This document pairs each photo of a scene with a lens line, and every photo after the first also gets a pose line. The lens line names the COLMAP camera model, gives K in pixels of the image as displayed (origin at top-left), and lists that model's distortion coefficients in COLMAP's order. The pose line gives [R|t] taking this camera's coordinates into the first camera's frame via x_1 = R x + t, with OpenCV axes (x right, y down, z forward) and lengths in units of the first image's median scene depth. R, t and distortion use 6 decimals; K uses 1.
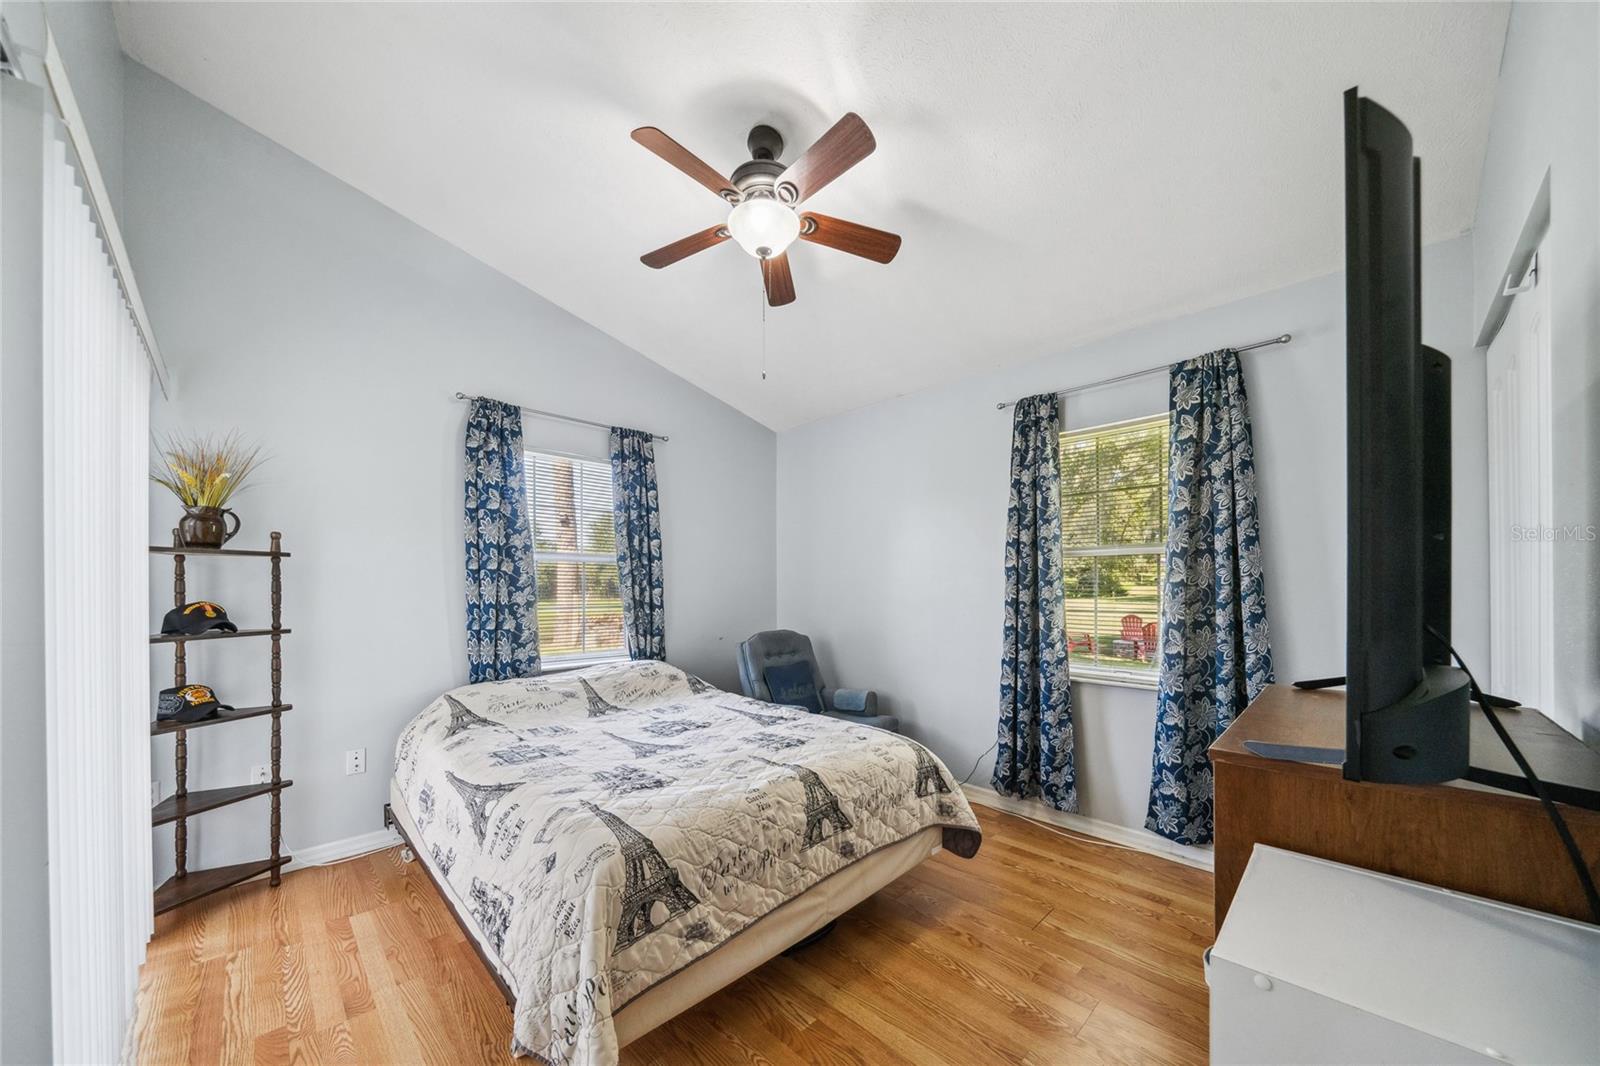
lens RADIAL K [[566.2, 0, 802.6], [0, 566.2, 590.9], [0, 0, 1]] dist [-0.000740, -0.000034]
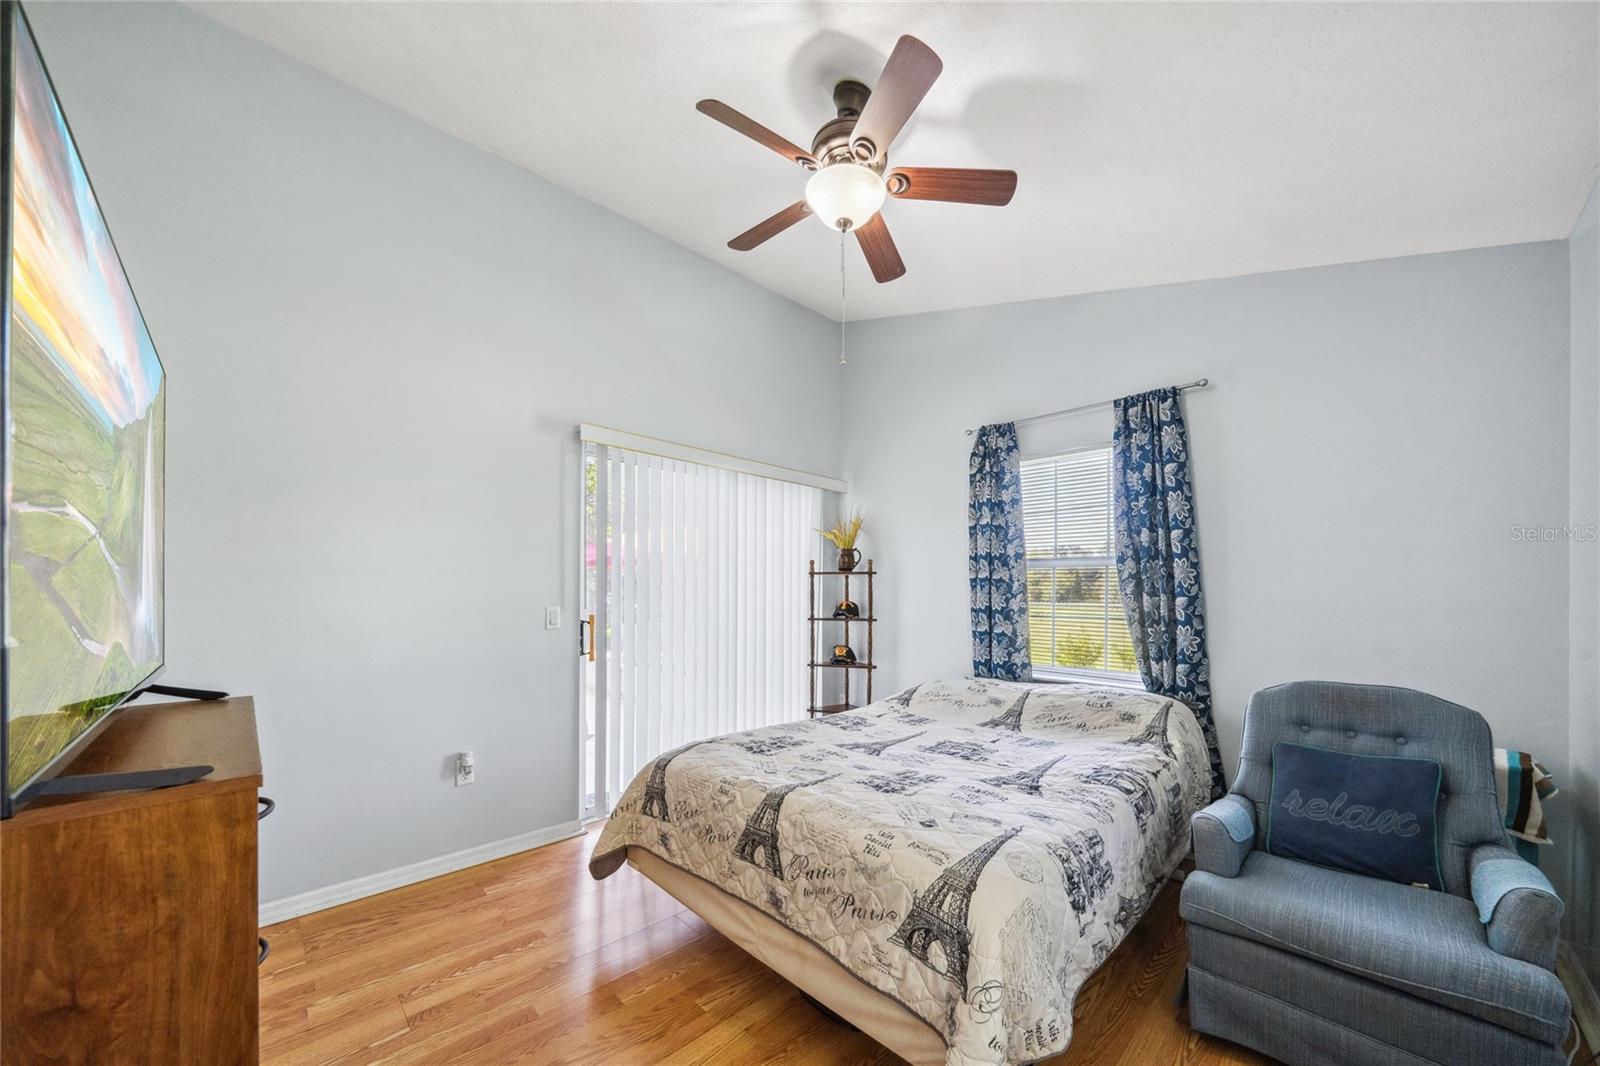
lens RADIAL K [[570.3, 0, 792.5], [0, 570.3, 585.0], [0, 0, 1]] dist [-0.000154, 0.000024]
pose [[-0.019092, -0.008689, -0.999780, 0.599838], [-0.009748, 0.999916, -0.008504, -0.010615], [0.999770, 0.009583, -0.019175, 0.652860]]
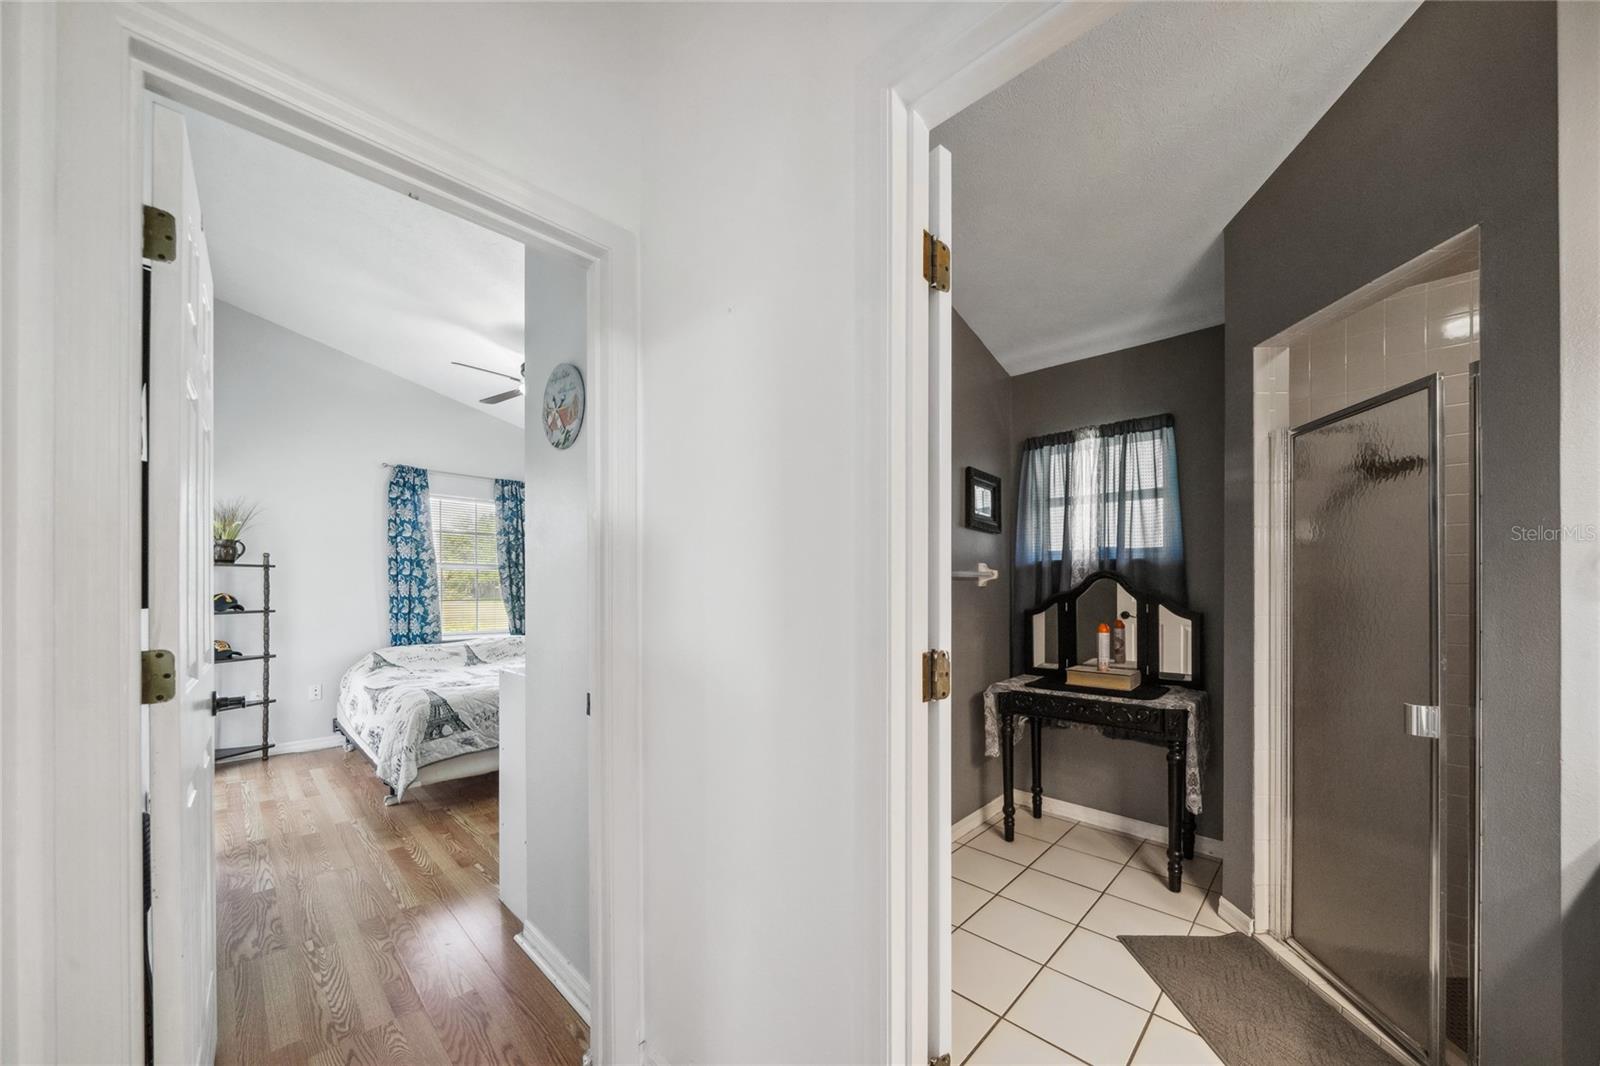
lens RADIAL K [[560.2, 0, 807.9], [0, 560.2, 591.4], [0, 0, 1]] dist [-0.001147, -0.000127]
pose [[0.999327, 0.003768, 0.036496, 0.518053], [-0.003749, 0.999993, -0.000590, 0.005388], [-0.036498, 0.000453, 0.999334, -0.604093]]
